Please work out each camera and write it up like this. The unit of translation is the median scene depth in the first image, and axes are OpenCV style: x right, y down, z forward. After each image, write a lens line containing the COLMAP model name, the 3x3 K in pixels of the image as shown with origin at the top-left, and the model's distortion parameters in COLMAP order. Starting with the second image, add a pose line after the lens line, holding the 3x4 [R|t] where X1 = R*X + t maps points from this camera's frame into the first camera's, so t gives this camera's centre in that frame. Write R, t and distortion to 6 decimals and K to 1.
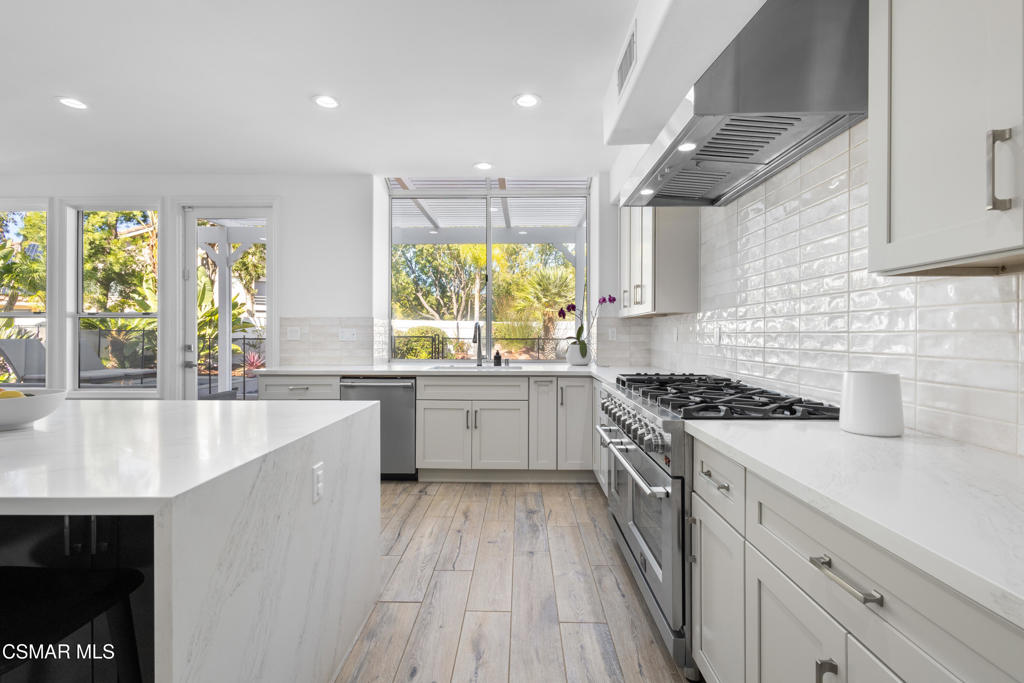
lens RADIAL K [[474.5, 0, 513.5], [0, 474.5, 341.5], [0, 0, 1]] dist [0.005393, -0.002079]
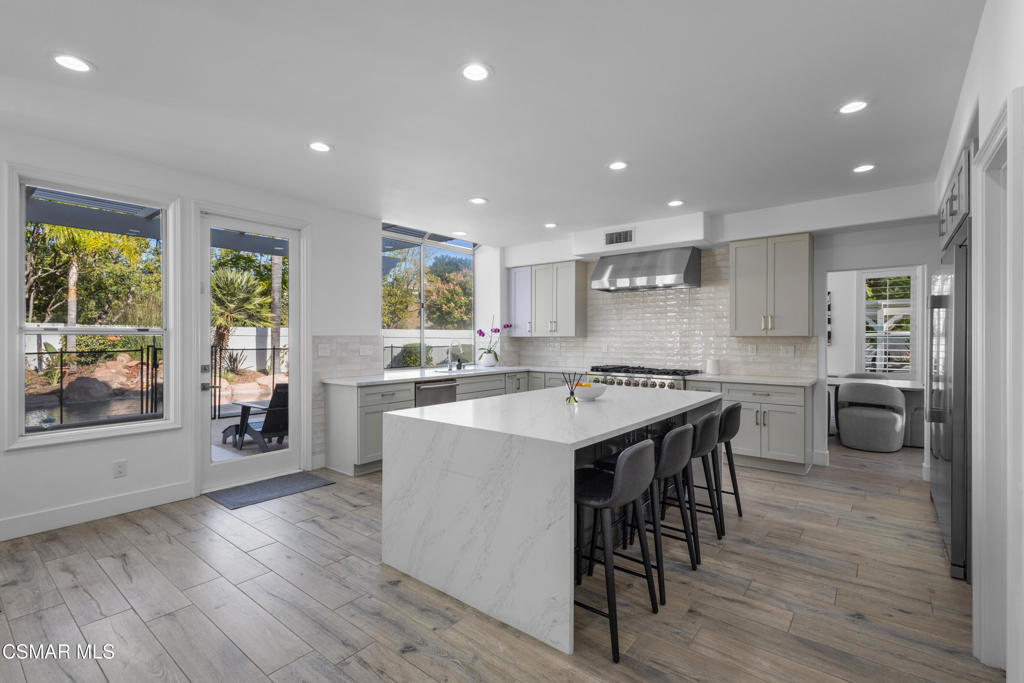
lens RADIAL K [[474.5, 0, 510.6], [0, 474.5, 339.5], [0, 0, 1]] dist [0.005393, -0.002079]
pose [[0.607720, -0.003564, 0.794144, -1.278964], [0.011959, 0.999918, -0.004664, -0.037401], [-0.794062, 0.012332, 0.607712, -0.023381]]
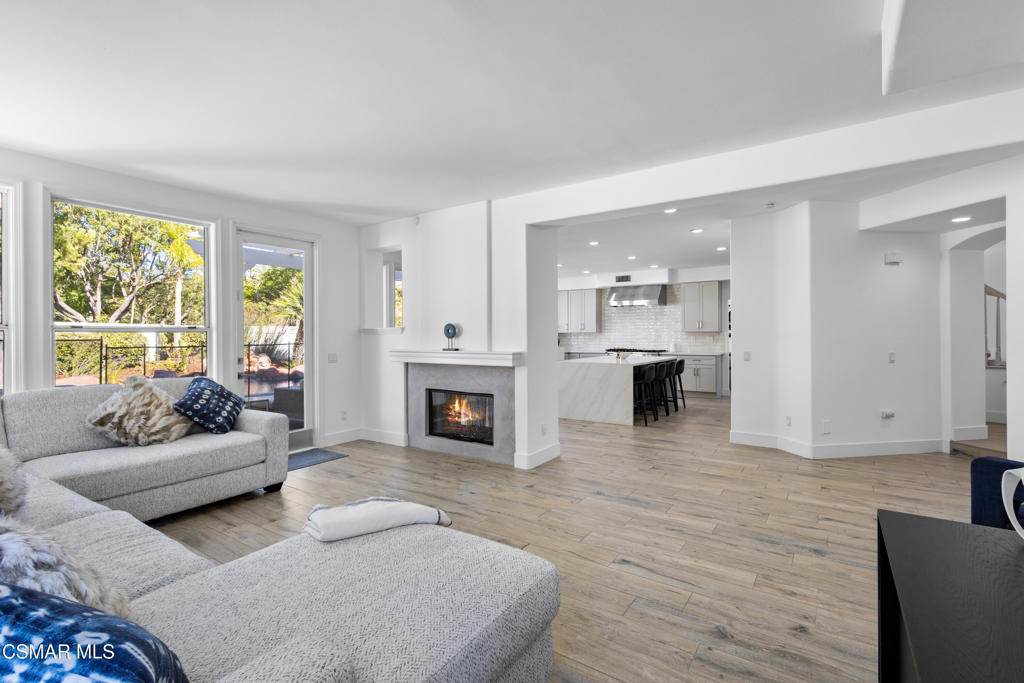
lens RADIAL K [[474.5, 0, 506.6], [0, 474.5, 335.1], [0, 0, 1]] dist [0.005393, -0.002079]
pose [[0.552937, -0.005827, 0.833203, -2.602586], [0.018763, 0.999809, -0.005460, -0.030183], [-0.833012, 0.018653, 0.552940, -0.357456]]
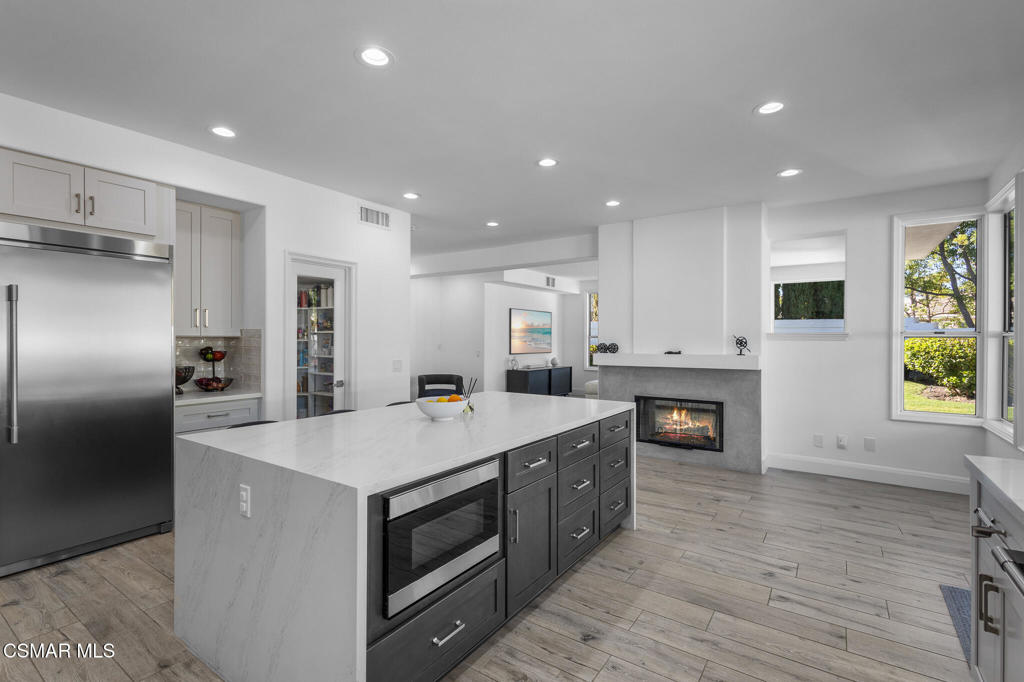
lens RADIAL K [[474.5, 0, 504.6], [0, 474.5, 337.0], [0, 0, 1]] dist [0.005393, -0.002079]
pose [[-0.550755, -0.004935, -0.834653, 0.098550], [-0.016749, 0.999847, 0.005141, -0.050957], [0.834499, 0.016811, -0.550753, 0.896749]]
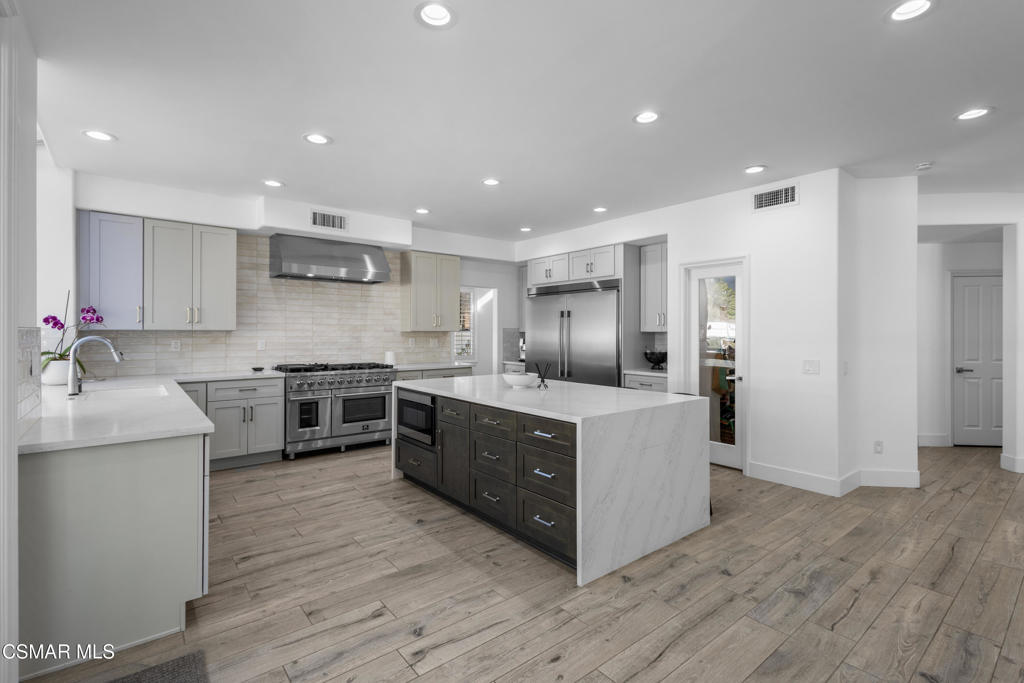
lens RADIAL K [[474.5, 0, 517.2], [0, 474.5, 333.8], [0, 0, 1]] dist [0.005393, -0.002079]
pose [[-0.654627, -0.004788, 0.755937, -1.248800], [0.007786, 0.999884, 0.013076, -0.054973], [-0.755912, 0.014446, -0.654514, 1.119840]]
